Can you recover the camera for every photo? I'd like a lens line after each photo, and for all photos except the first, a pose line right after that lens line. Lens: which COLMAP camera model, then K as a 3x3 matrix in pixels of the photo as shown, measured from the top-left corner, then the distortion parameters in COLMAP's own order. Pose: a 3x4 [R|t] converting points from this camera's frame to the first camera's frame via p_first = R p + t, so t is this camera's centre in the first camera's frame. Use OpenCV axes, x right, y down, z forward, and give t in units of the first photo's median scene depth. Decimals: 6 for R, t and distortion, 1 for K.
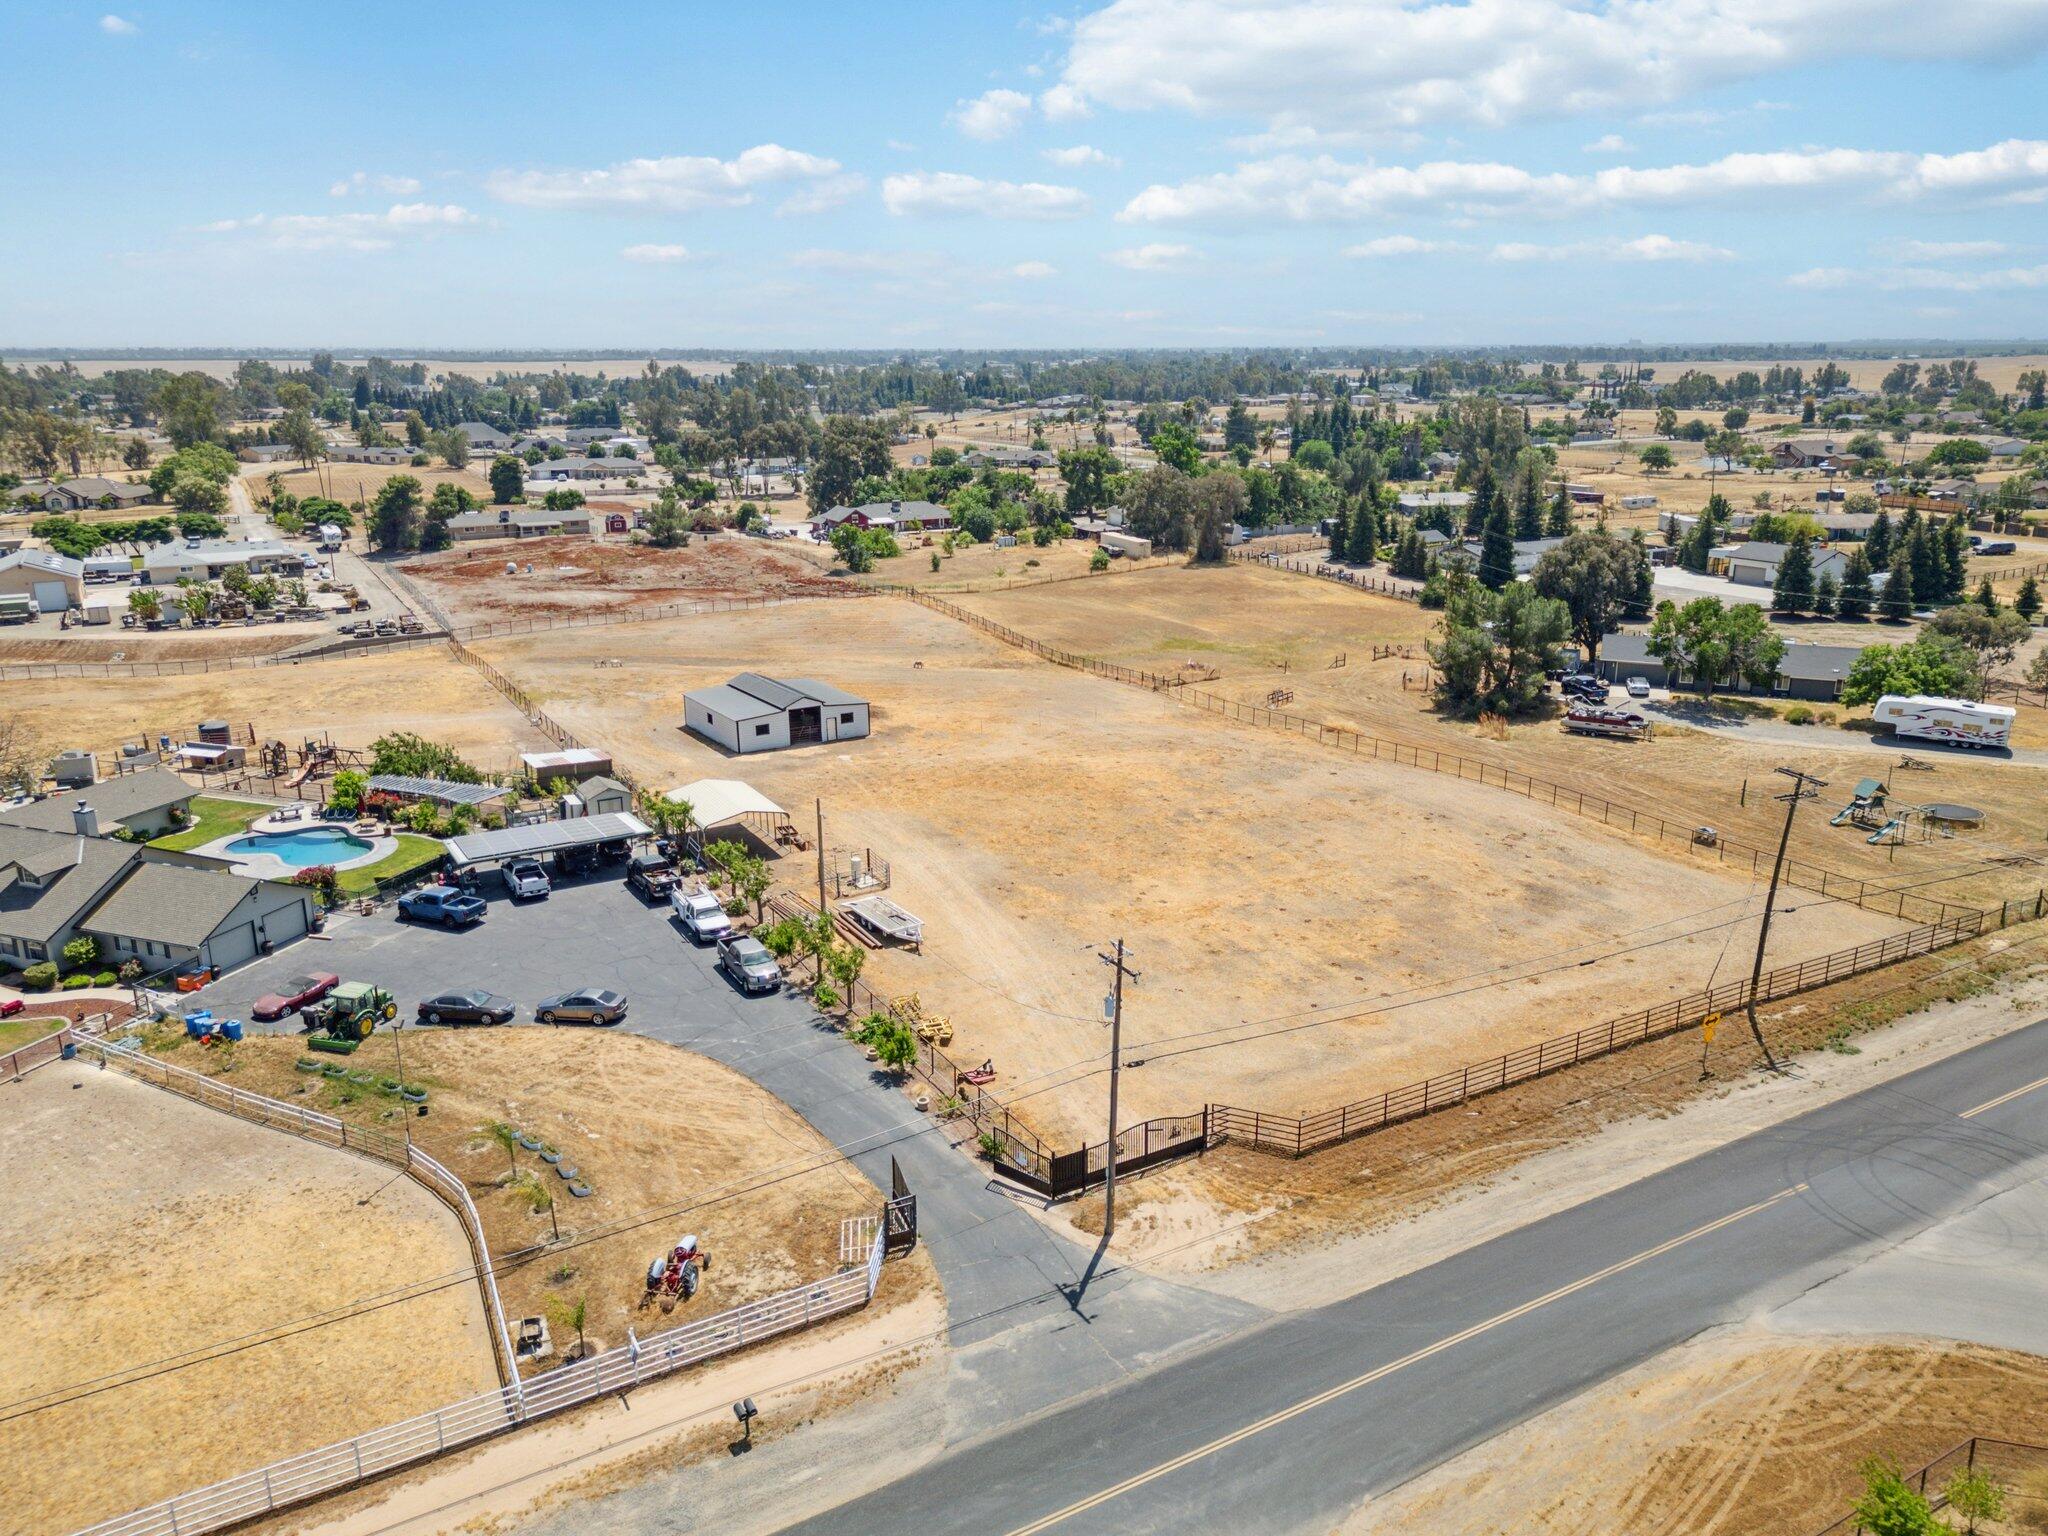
lens RADIAL K [[1474.7, 0, 1024.0], [0, 1474.7, 768.0], [0, 0, 1]] dist [0.069728, -0.071358]
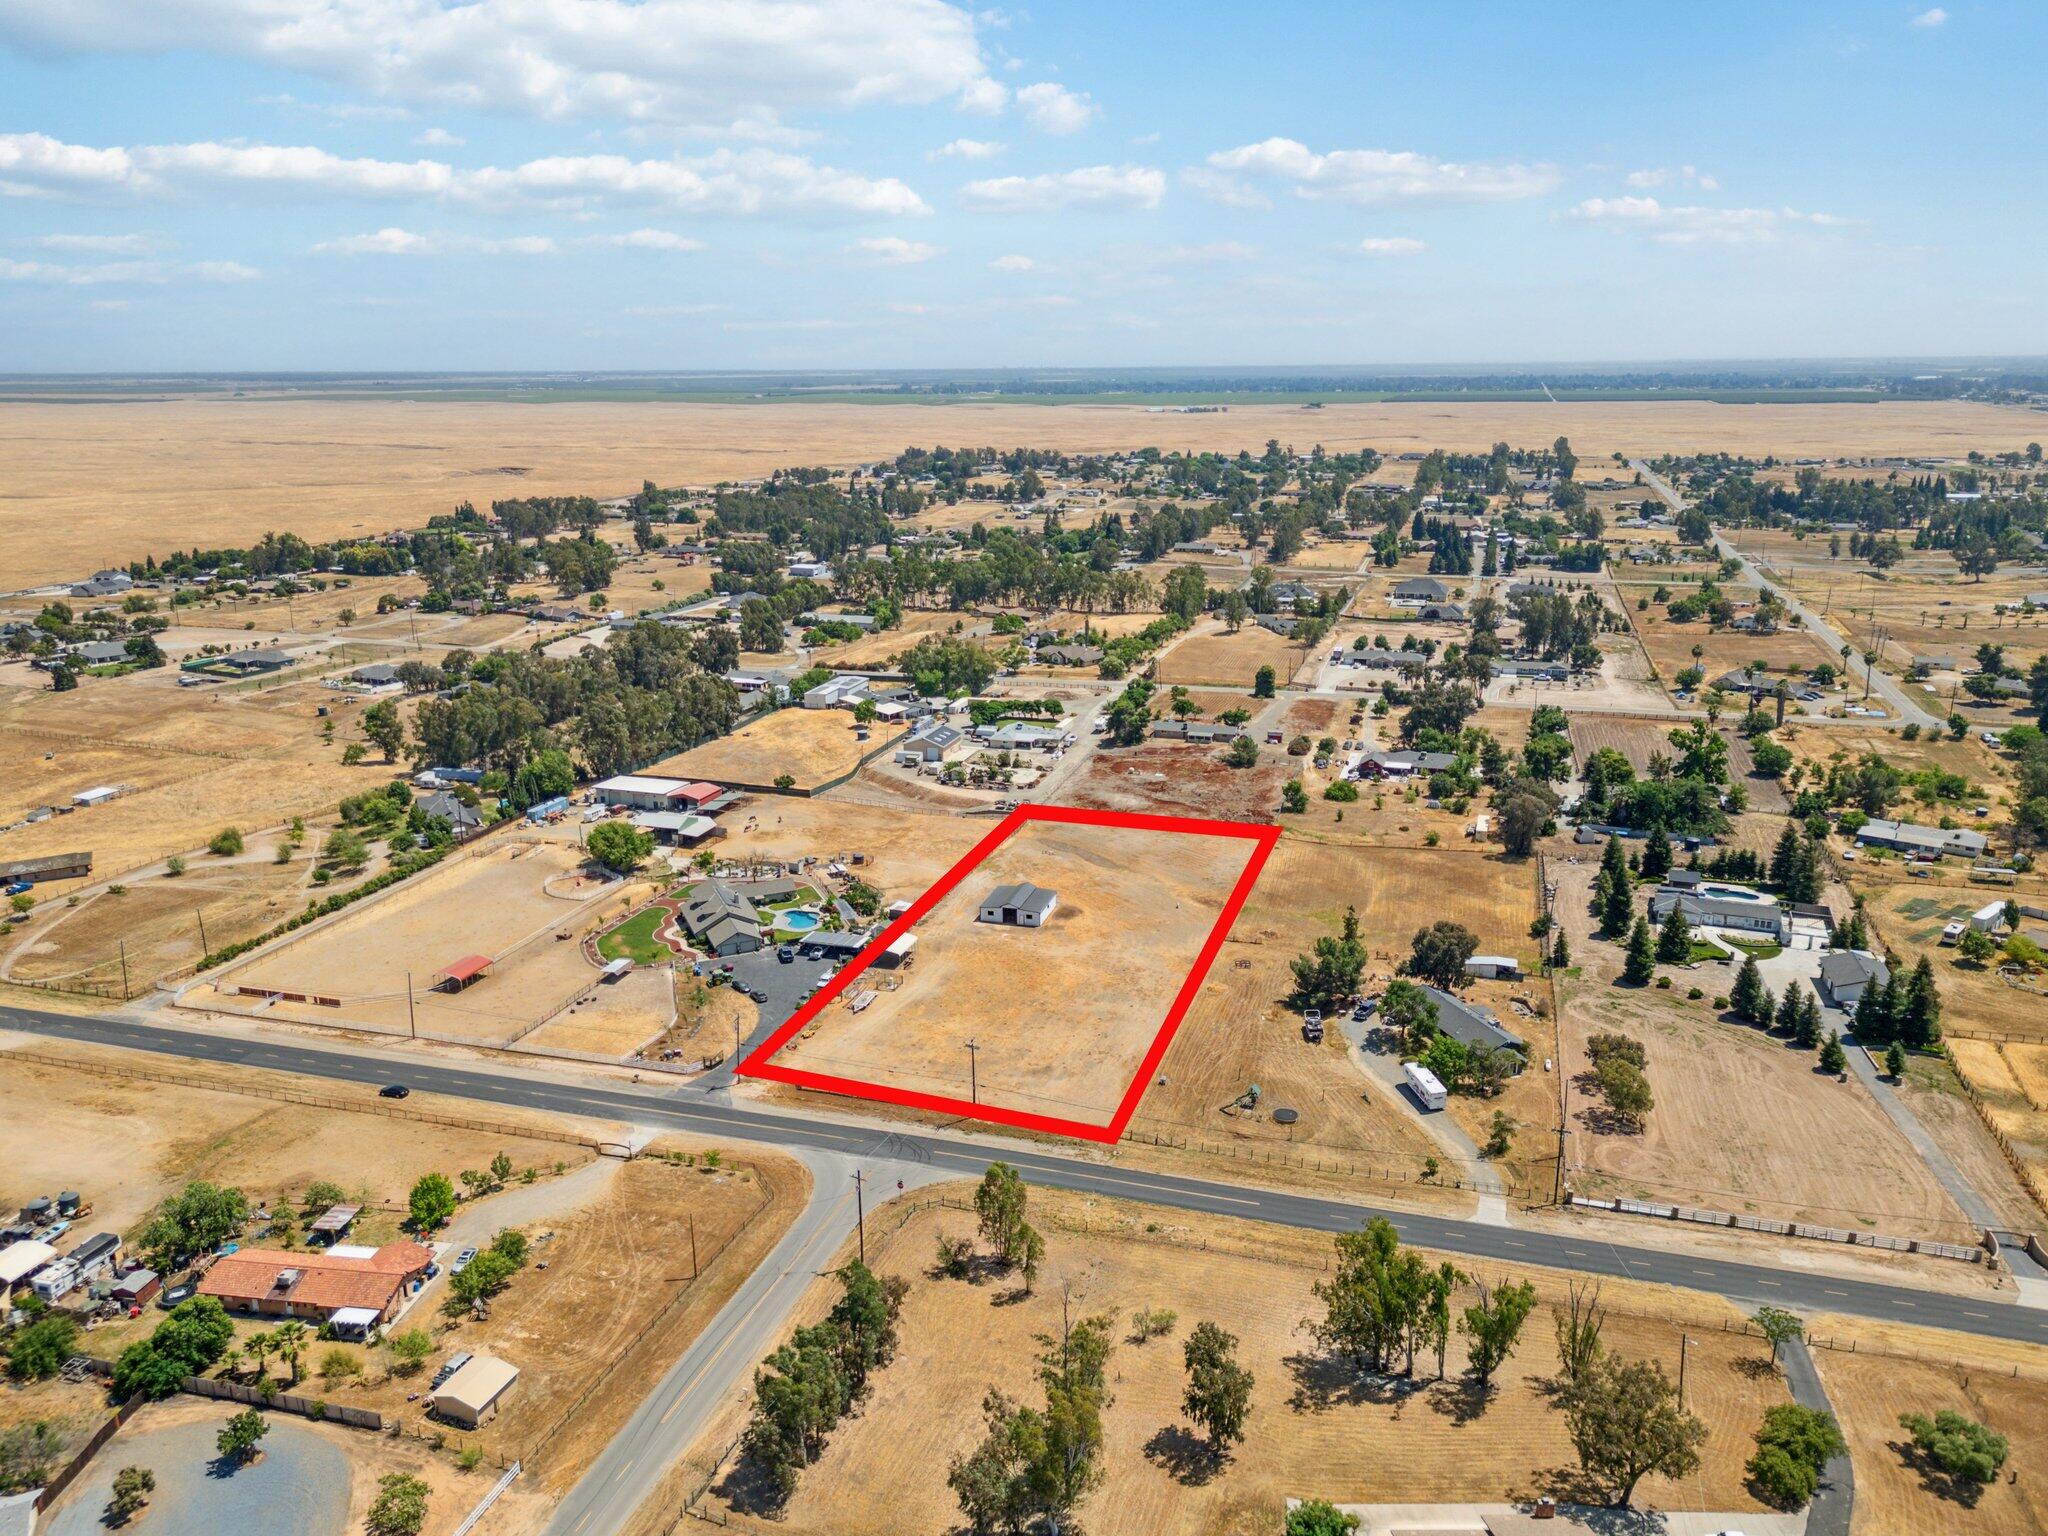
lens RADIAL K [[1474.7, 0, 1024.0], [0, 1474.7, 768.0], [0, 0, 1]] dist [0.069728, -0.071358]
pose [[0.680129, 0.189502, -0.708176, 2.003790], [-0.192304, 0.978302, 0.077097, -0.603463], [0.707420, 0.083749, 0.701814, -0.827302]]
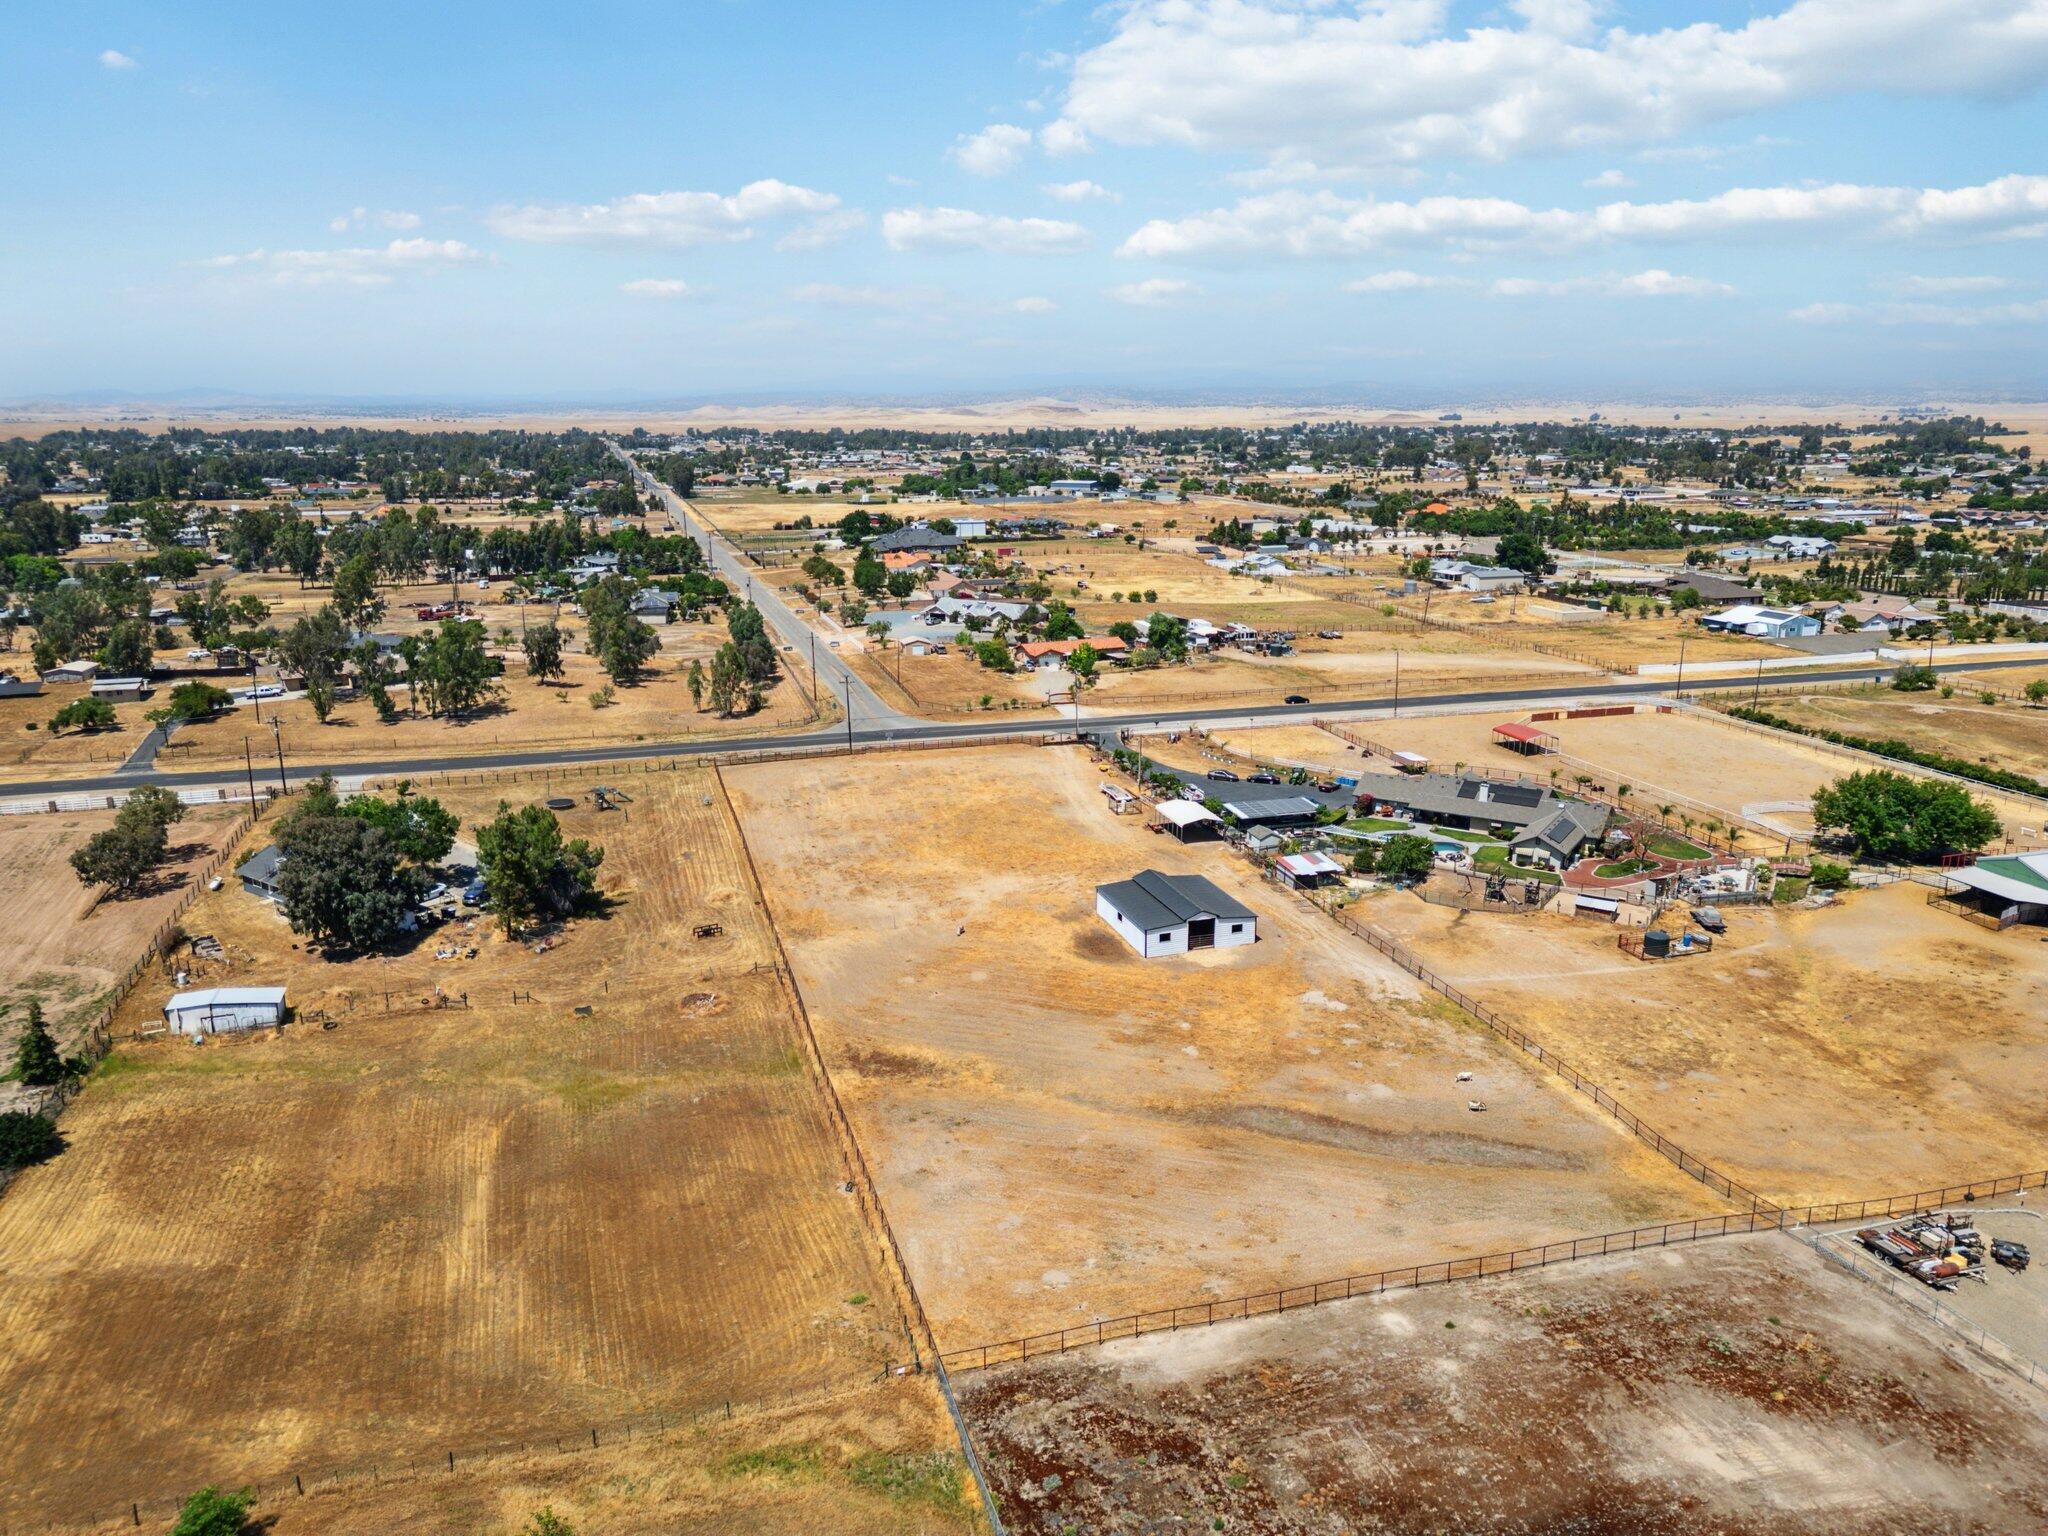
lens RADIAL K [[1432.1, 0, 1024.0], [0, 1432.1, 768.0], [0, 0, 1]] dist [0.069174, -0.068724]
pose [[-0.975155, -0.045238, 0.216856, -0.430729], [0.068420, 0.869557, 0.489070, -1.027610], [-0.210693, 0.491756, -0.844857, 2.831794]]
